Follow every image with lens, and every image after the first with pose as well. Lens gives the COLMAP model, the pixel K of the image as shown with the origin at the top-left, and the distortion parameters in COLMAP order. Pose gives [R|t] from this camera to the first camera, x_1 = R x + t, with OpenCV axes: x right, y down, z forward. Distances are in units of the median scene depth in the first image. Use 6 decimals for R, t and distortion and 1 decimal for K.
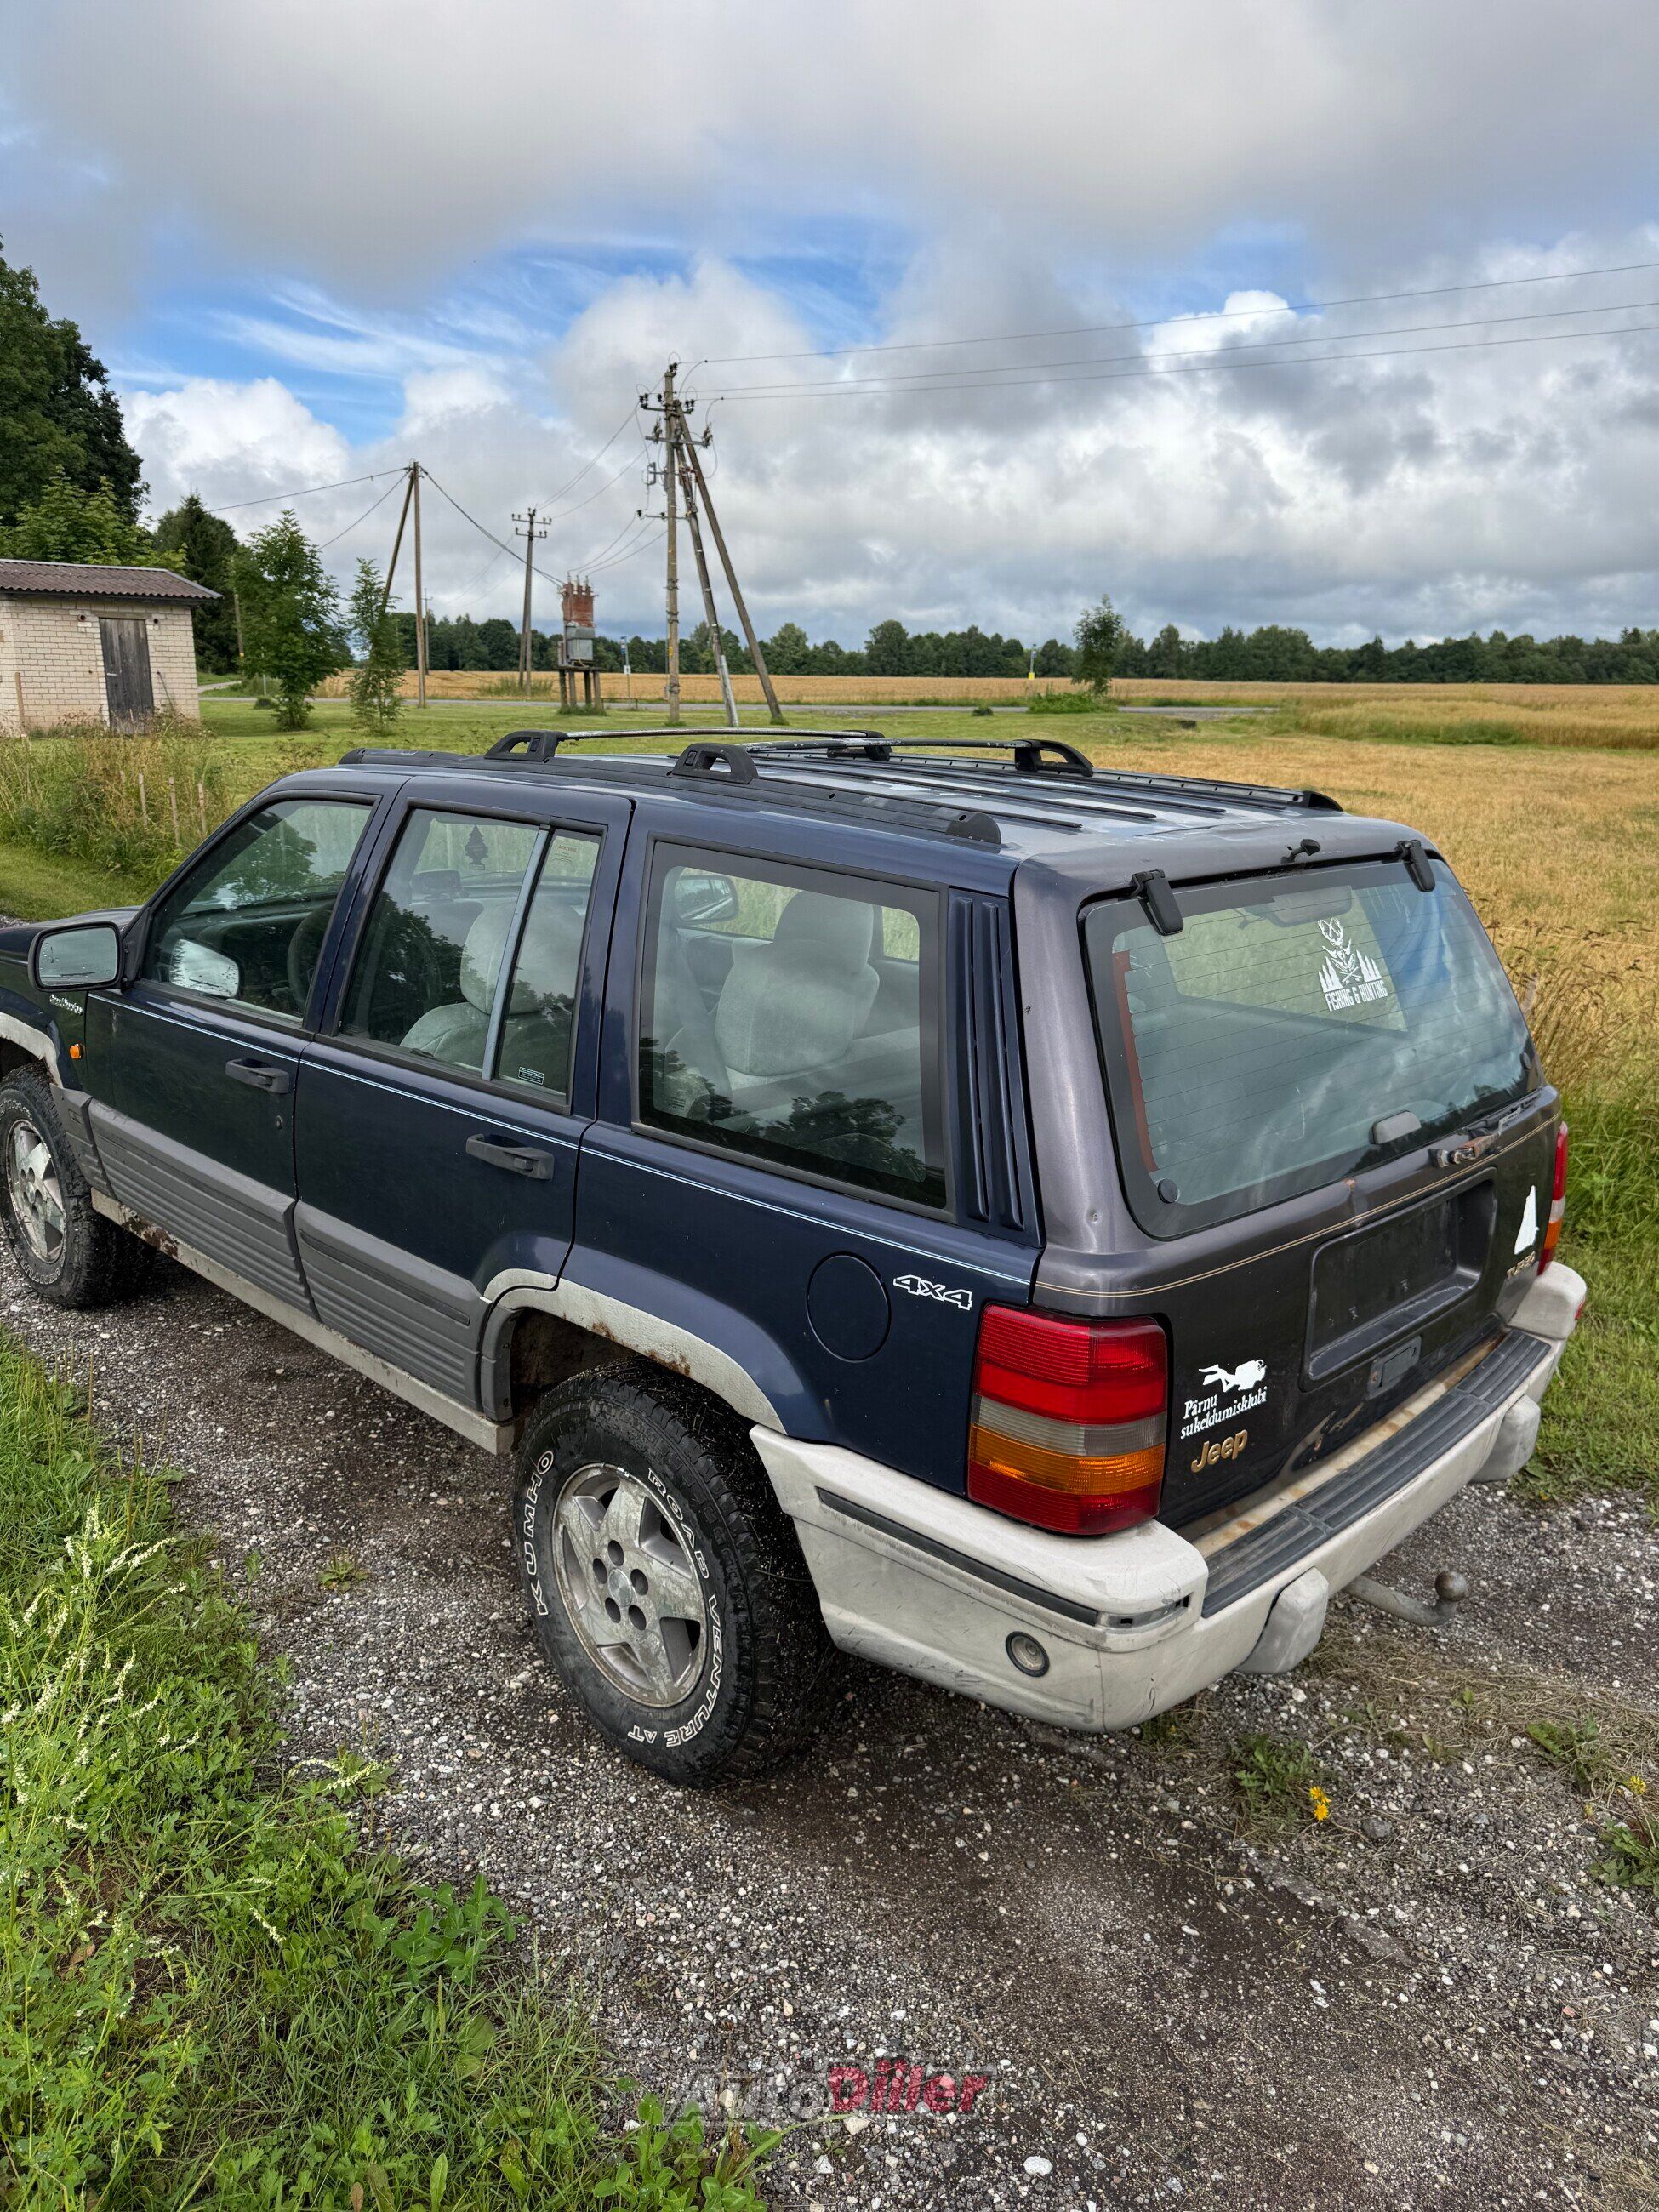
lens RADIAL K [[1596.4, 0, 873.6], [0, 1596.4, 1111.8], [0, 0, 1]] dist [0.003553, -0.006206]
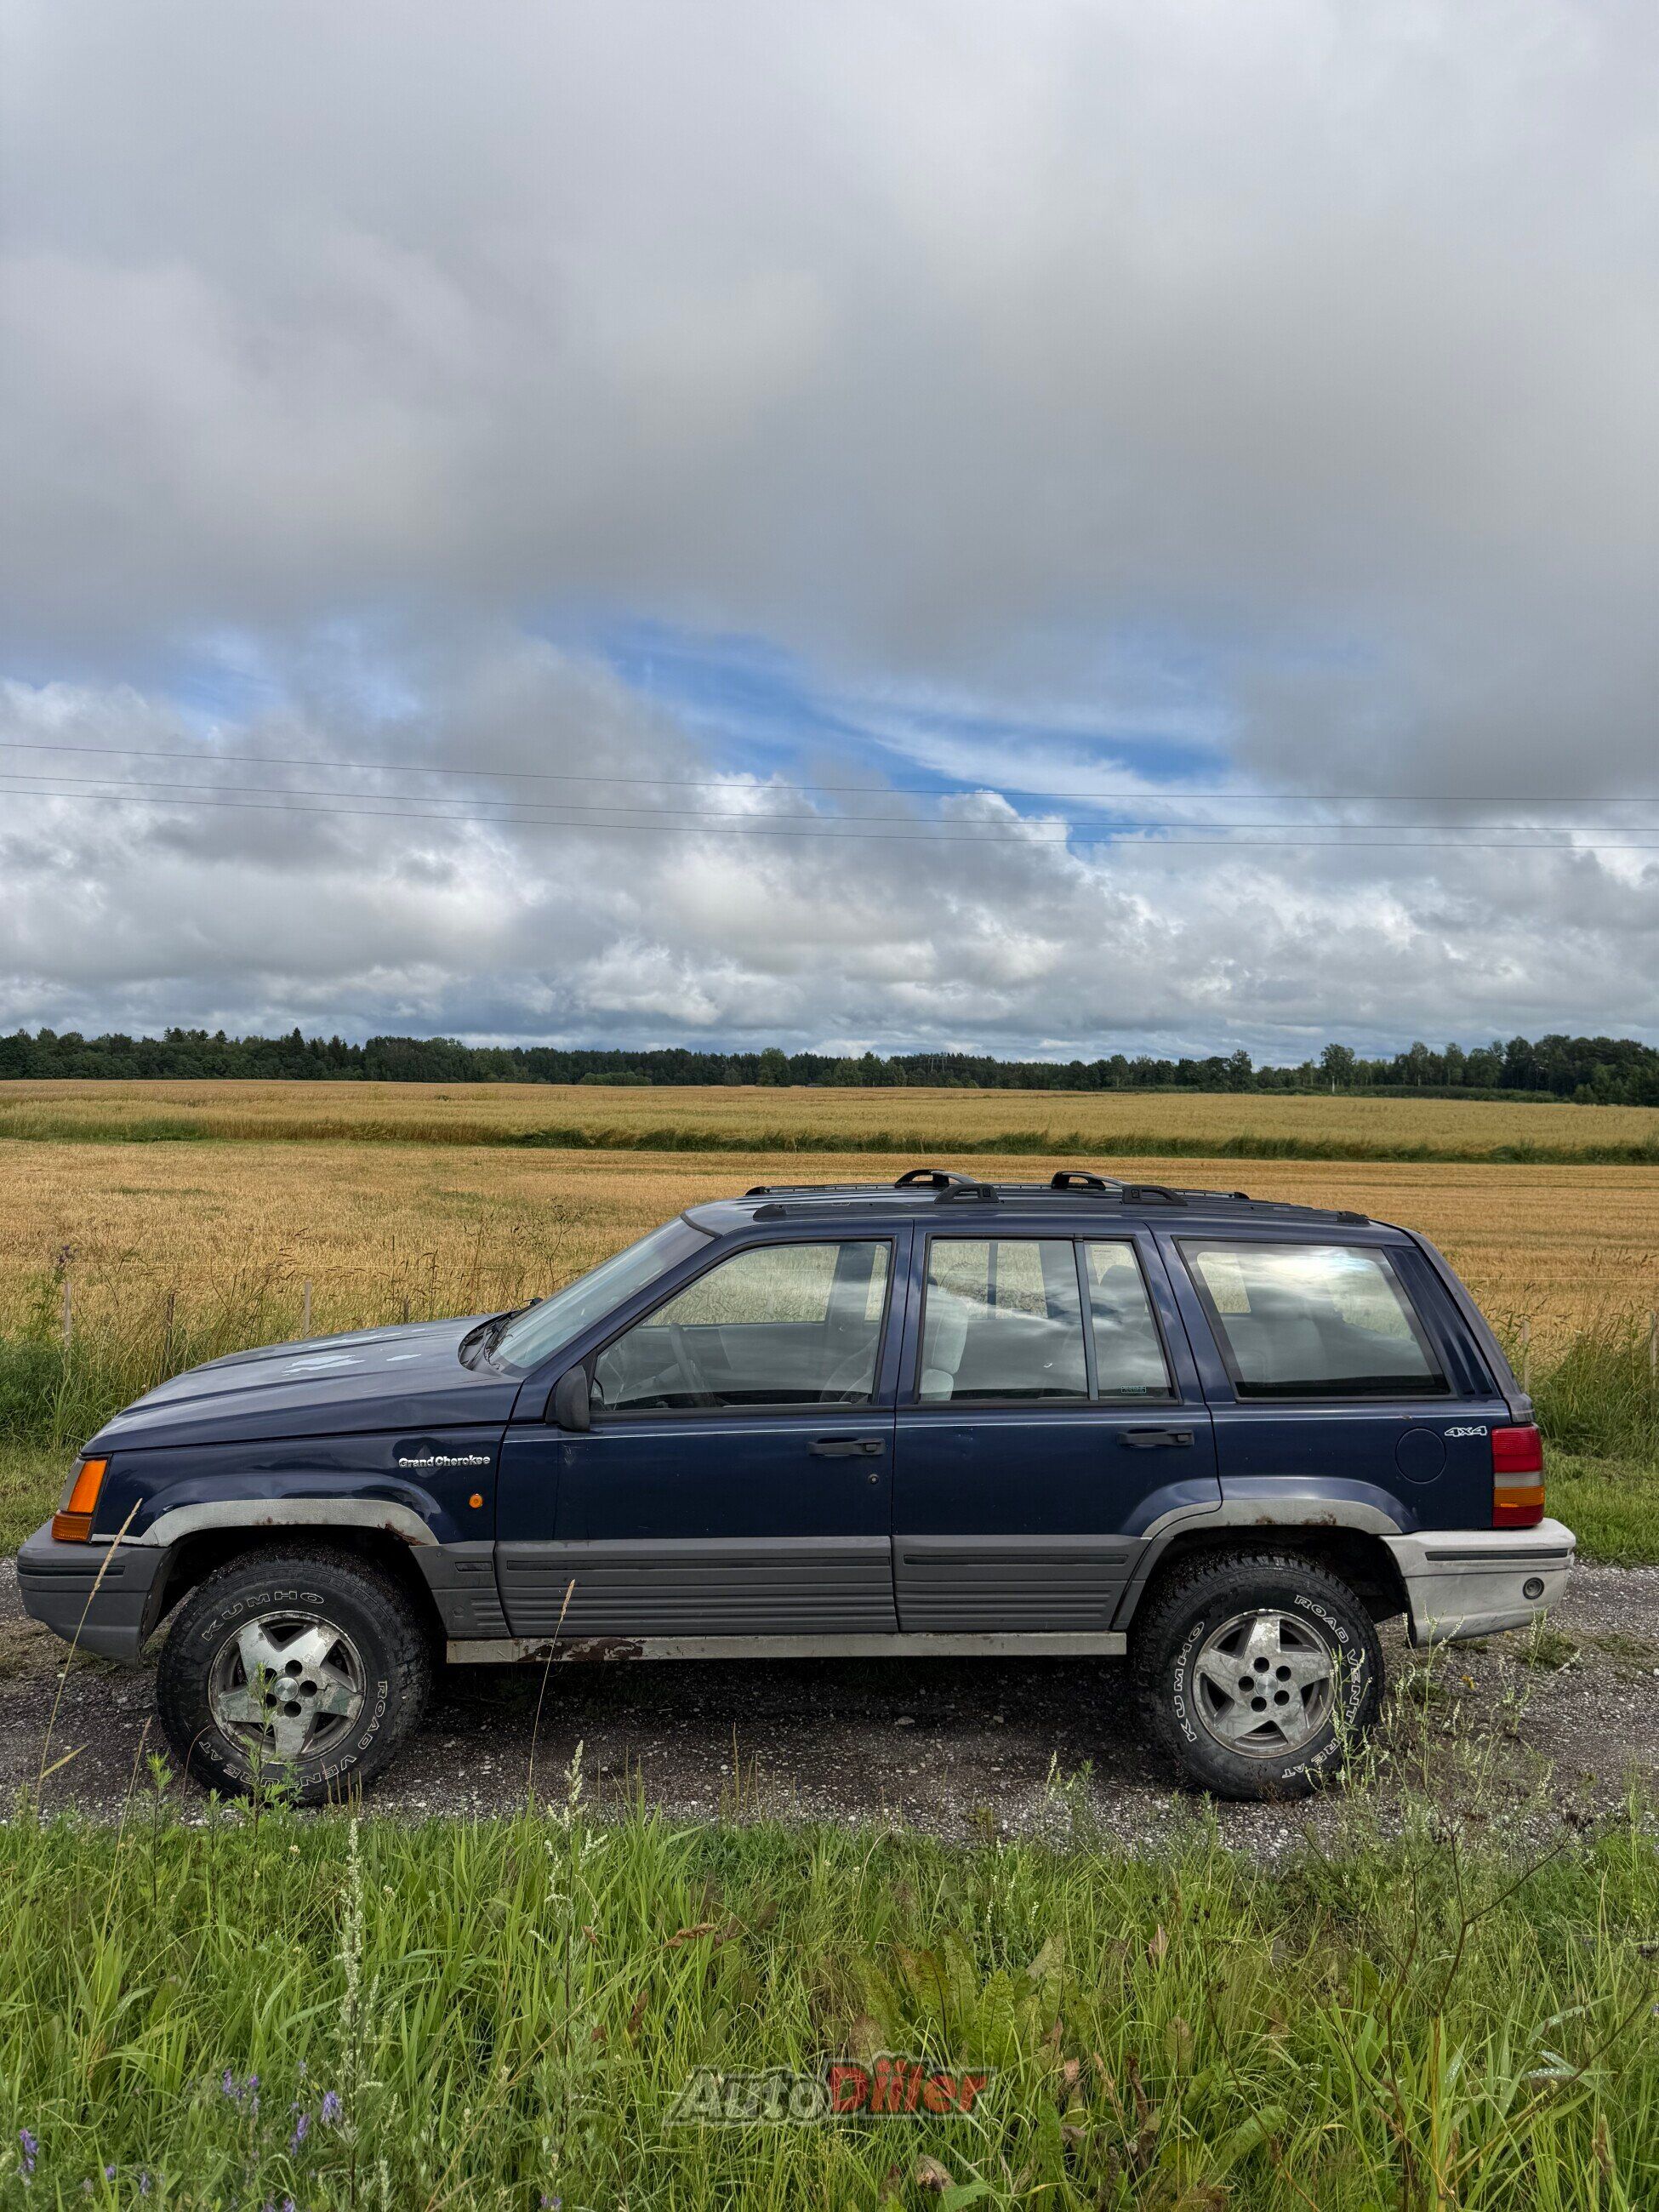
lens RADIAL K [[1596.4, 0, 831.7], [0, 1596.4, 1117.9], [0, 0, 1]] dist [0.003553, -0.006206]
pose [[0.647772, -0.024106, 0.761453, -1.371448], [0.200098, 0.969791, -0.139522, -0.106711], [-0.735087, 0.242744, 0.633027, 0.114122]]
